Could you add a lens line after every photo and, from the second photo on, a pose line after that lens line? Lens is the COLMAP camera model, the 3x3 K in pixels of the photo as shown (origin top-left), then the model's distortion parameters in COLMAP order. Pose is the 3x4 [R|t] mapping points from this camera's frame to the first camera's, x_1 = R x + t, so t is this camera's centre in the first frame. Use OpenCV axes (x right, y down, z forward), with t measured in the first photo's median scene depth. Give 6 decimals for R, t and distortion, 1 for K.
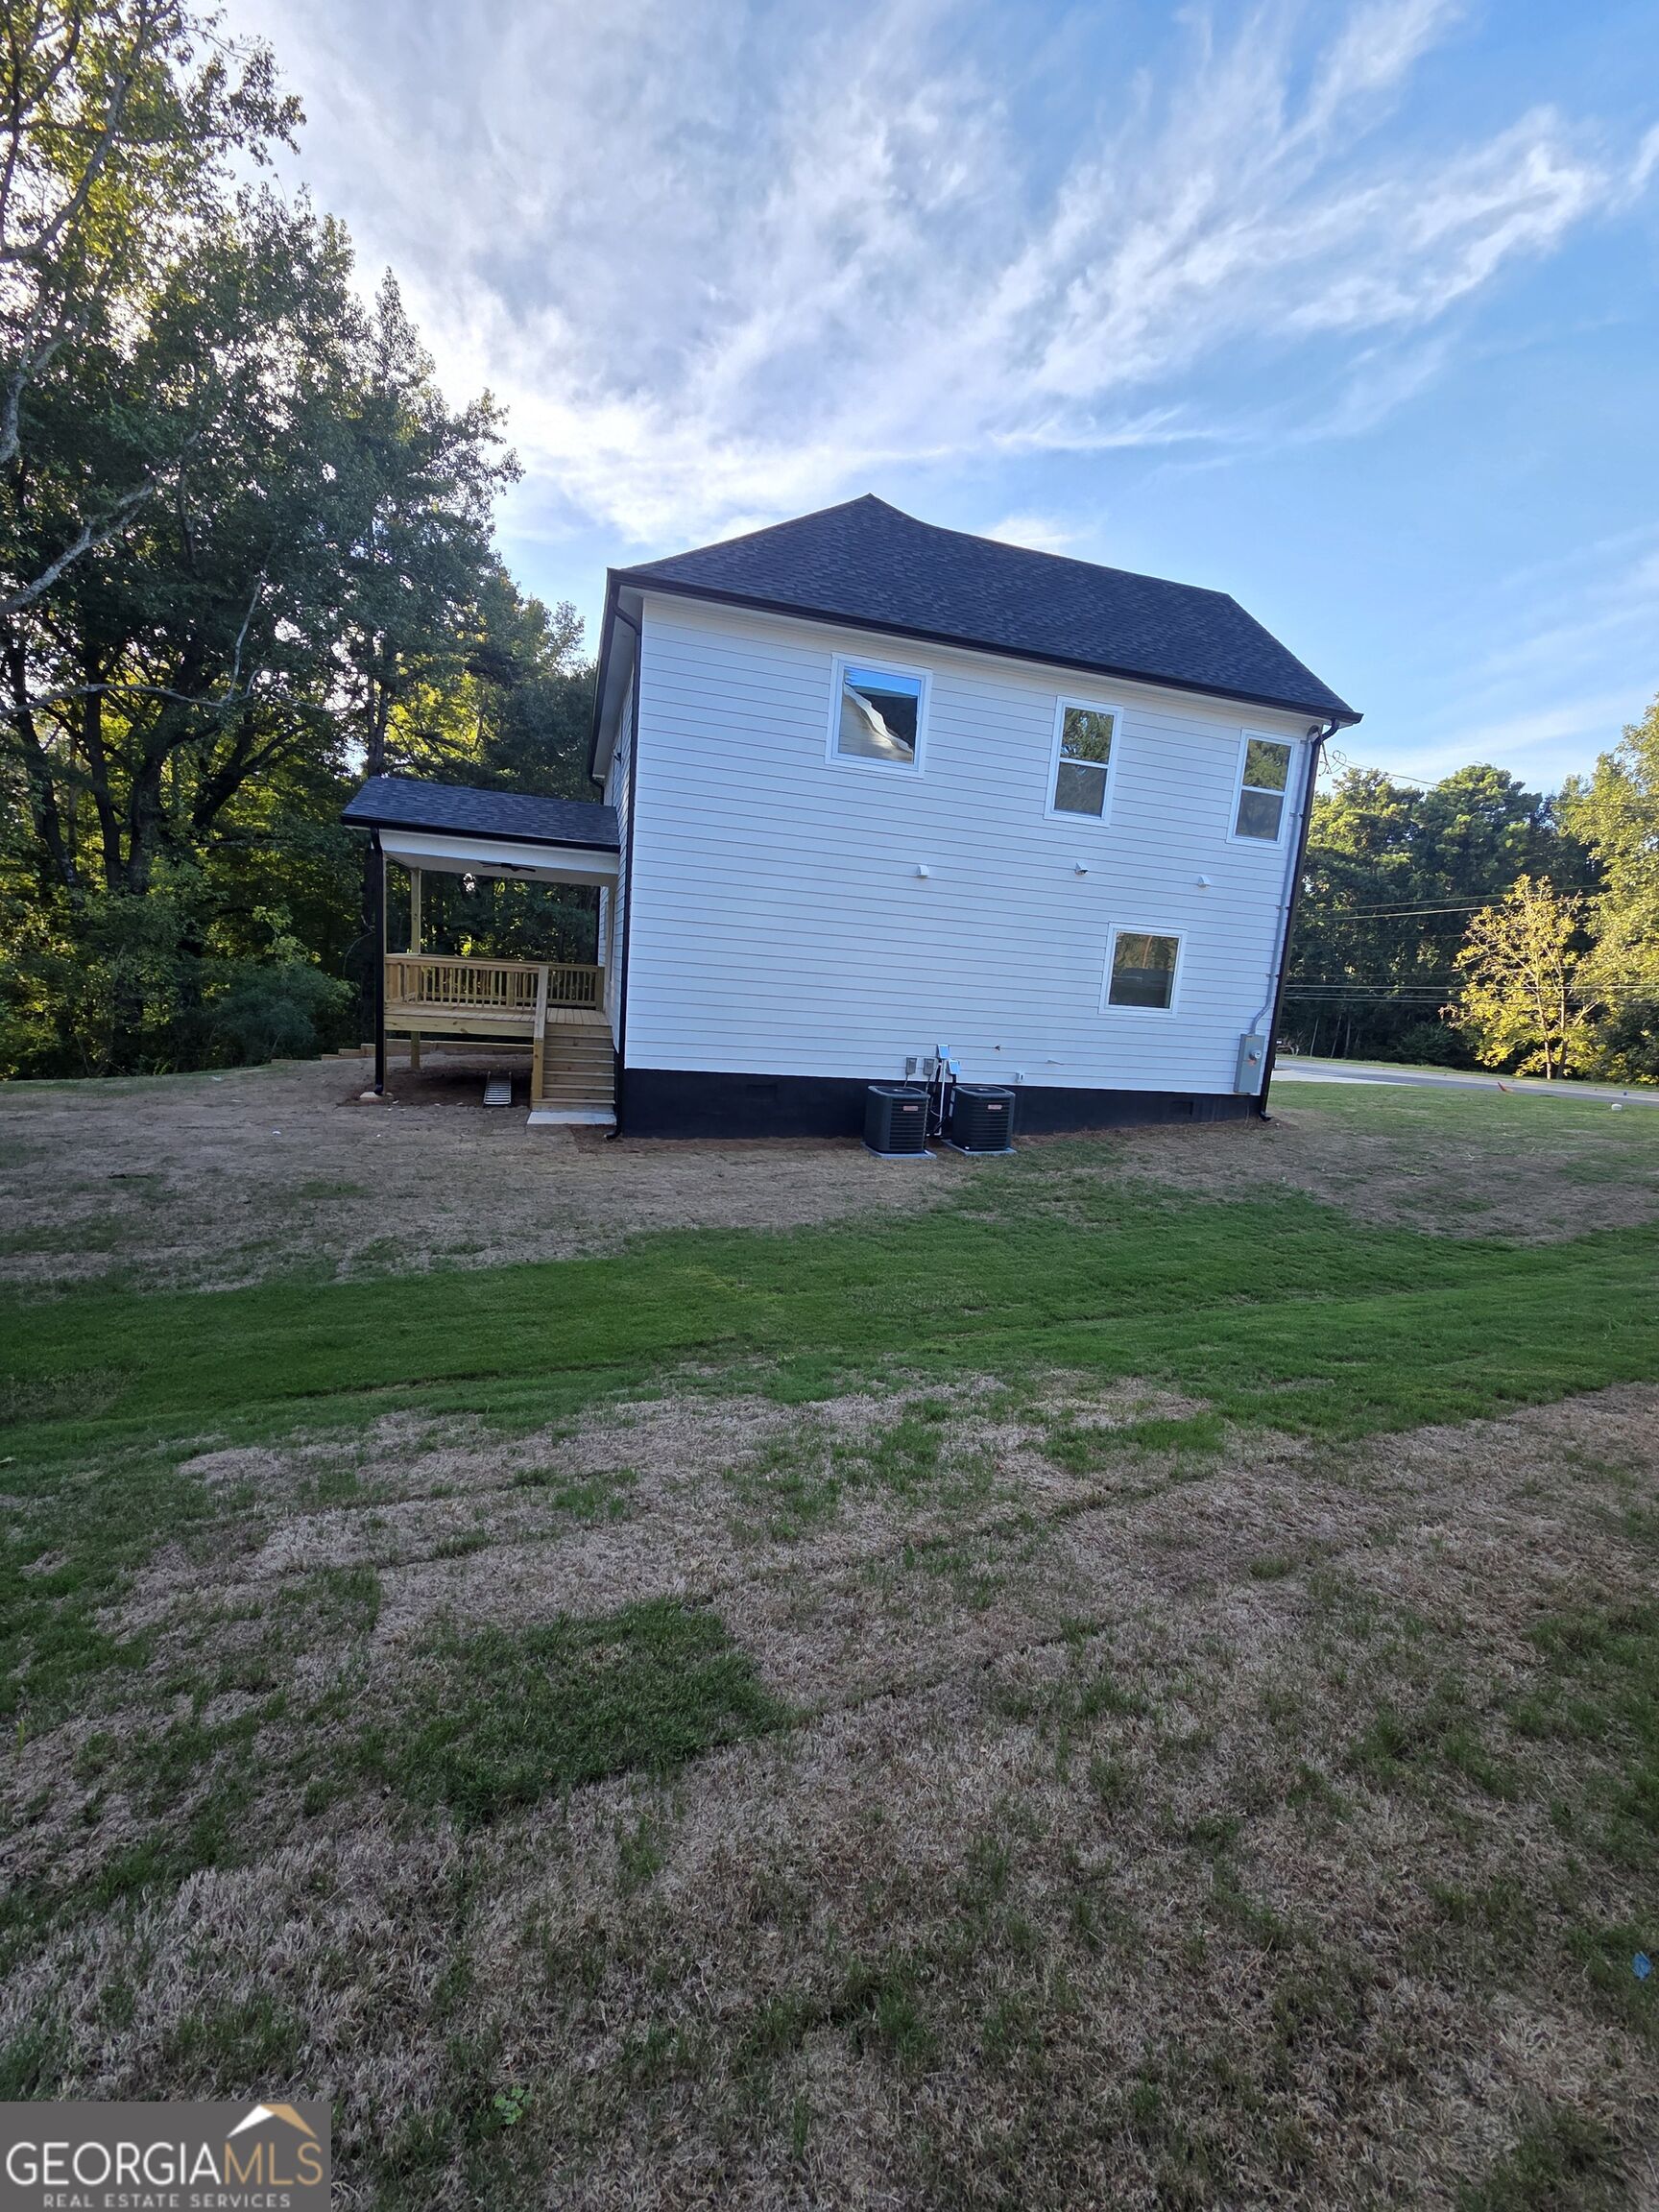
lens RADIAL K [[900.2, 0, 831.7], [0, 900.2, 1103.7], [0, 0, 1]] dist [-0.001894, 0.000879]
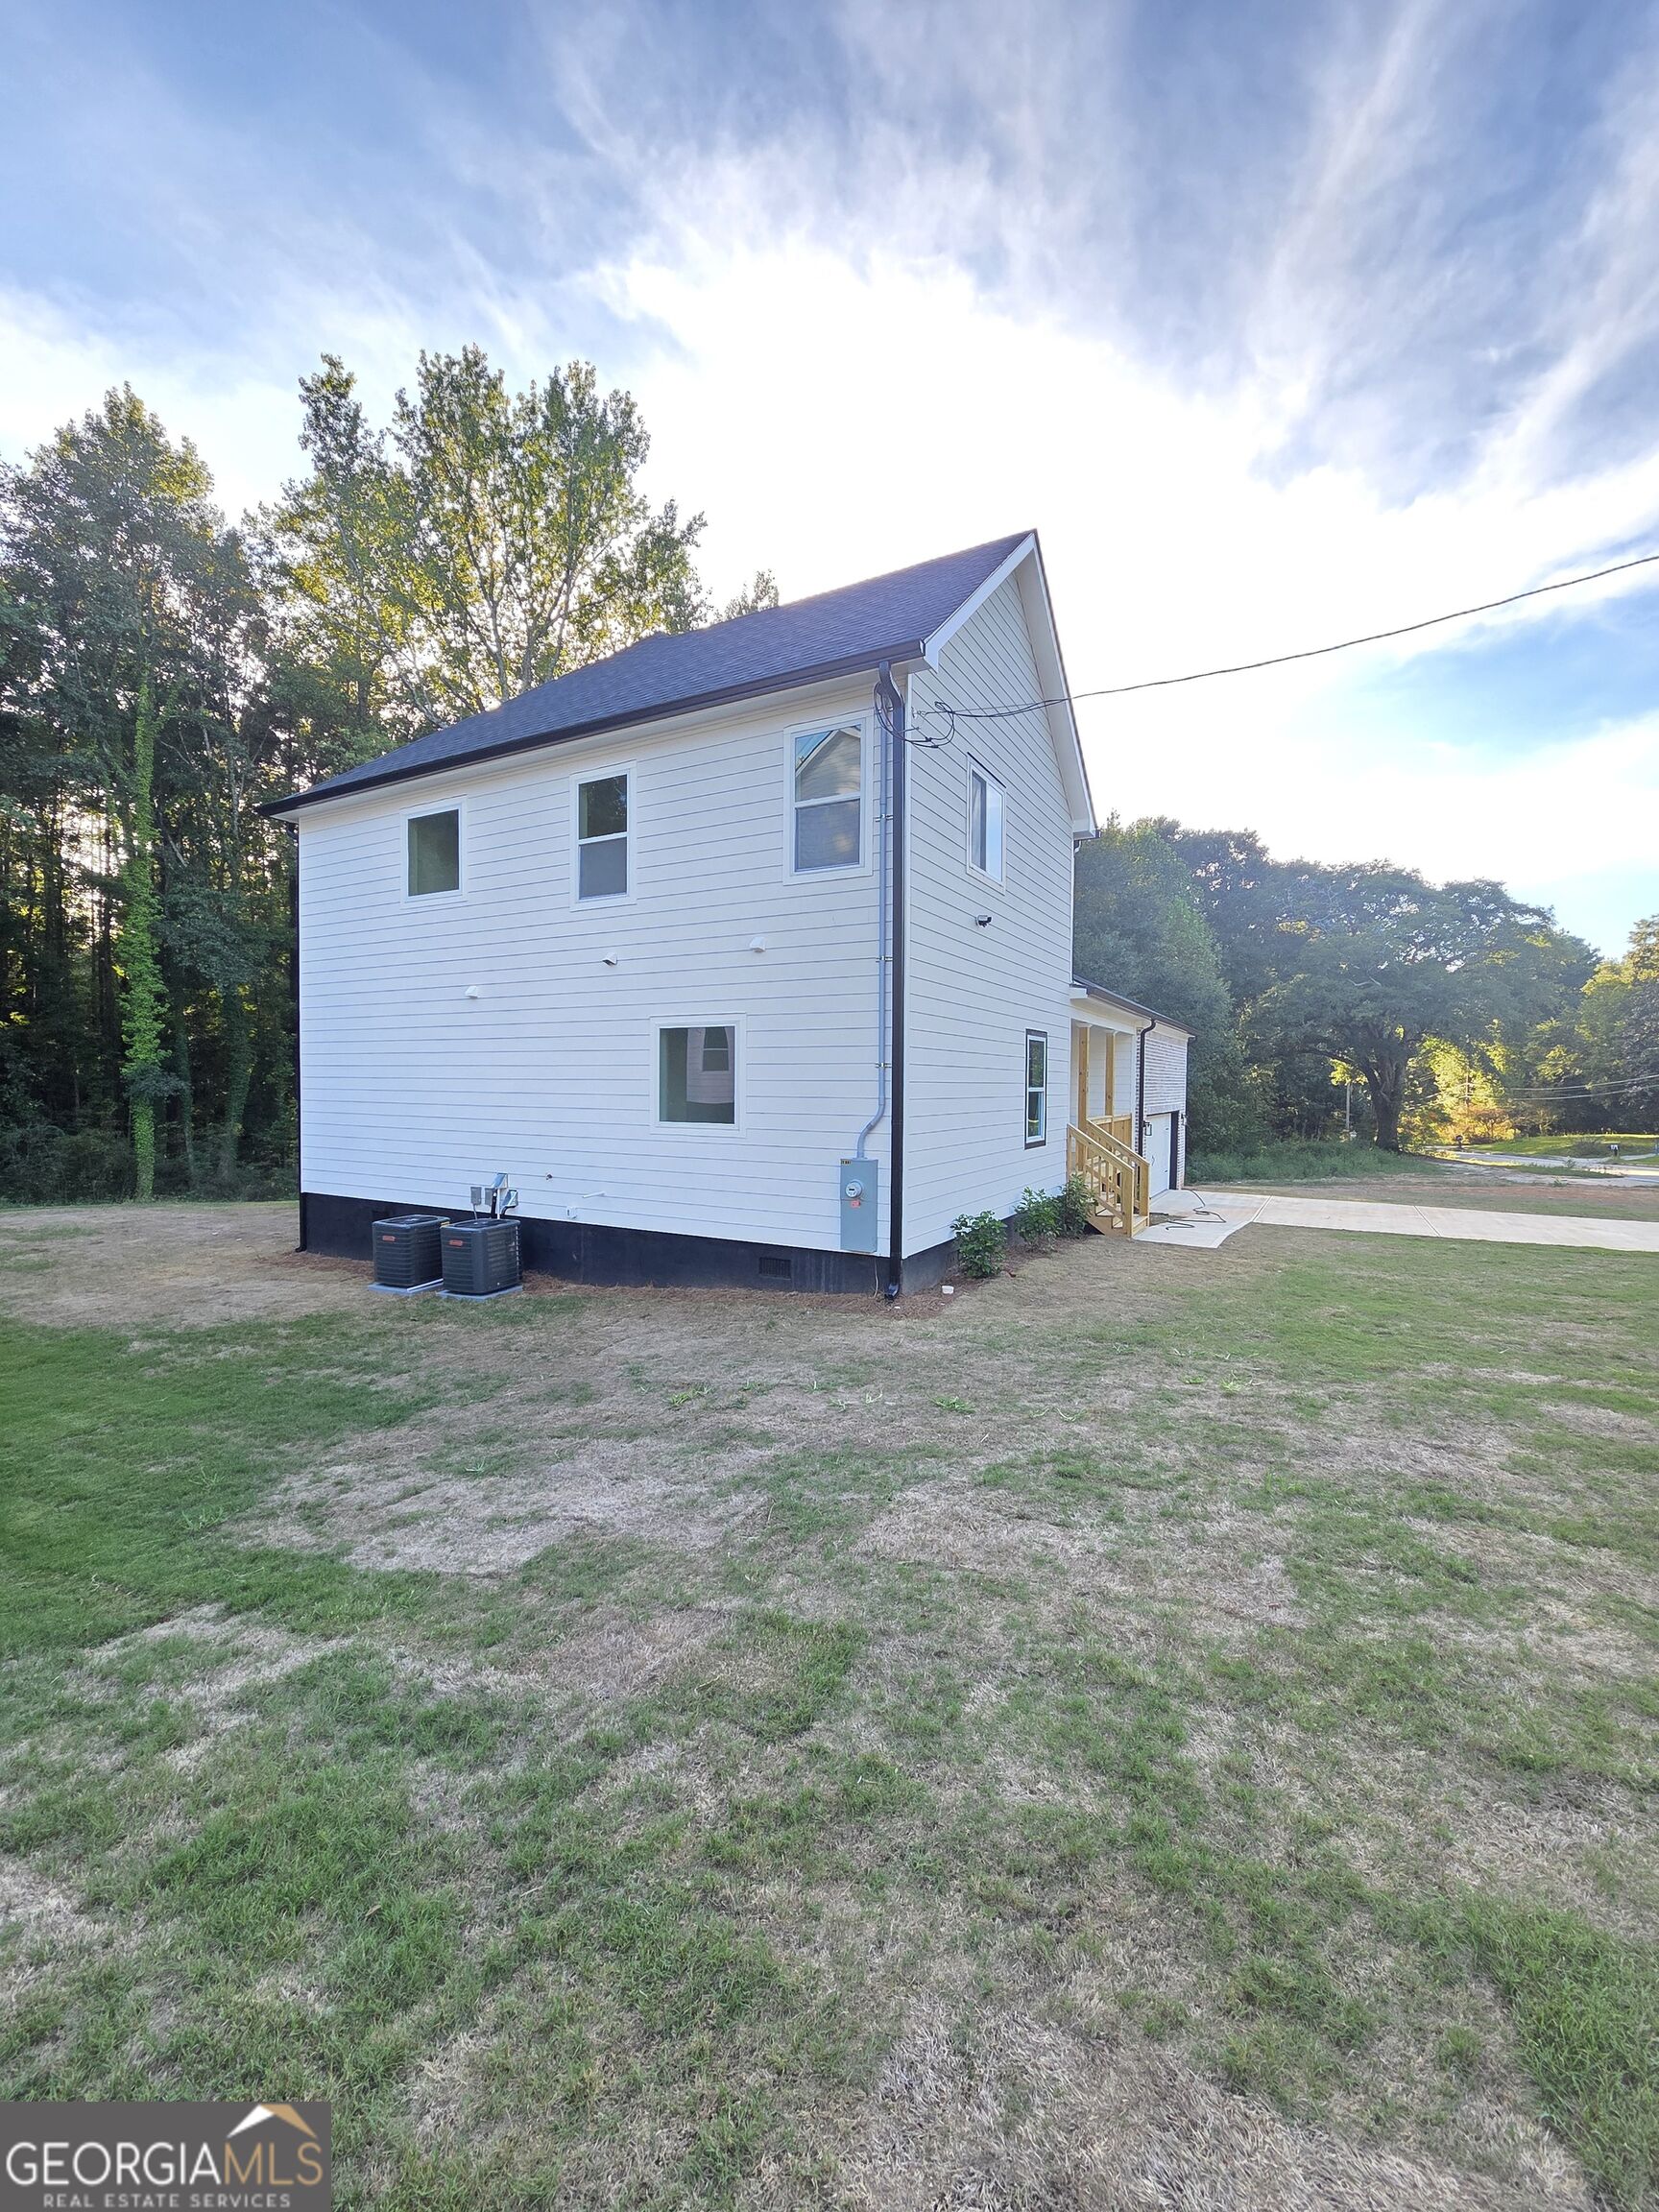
lens RADIAL K [[900.2, 0, 837.3], [0, 900.2, 1104.7], [0, 0, 1]] dist [-0.001894, 0.000879]
pose [[0.708444, -0.053113, -0.703765, 1.002508], [-0.050600, 0.990776, -0.125710, -0.037023], [0.703950, 0.124669, 0.699222, 0.592324]]
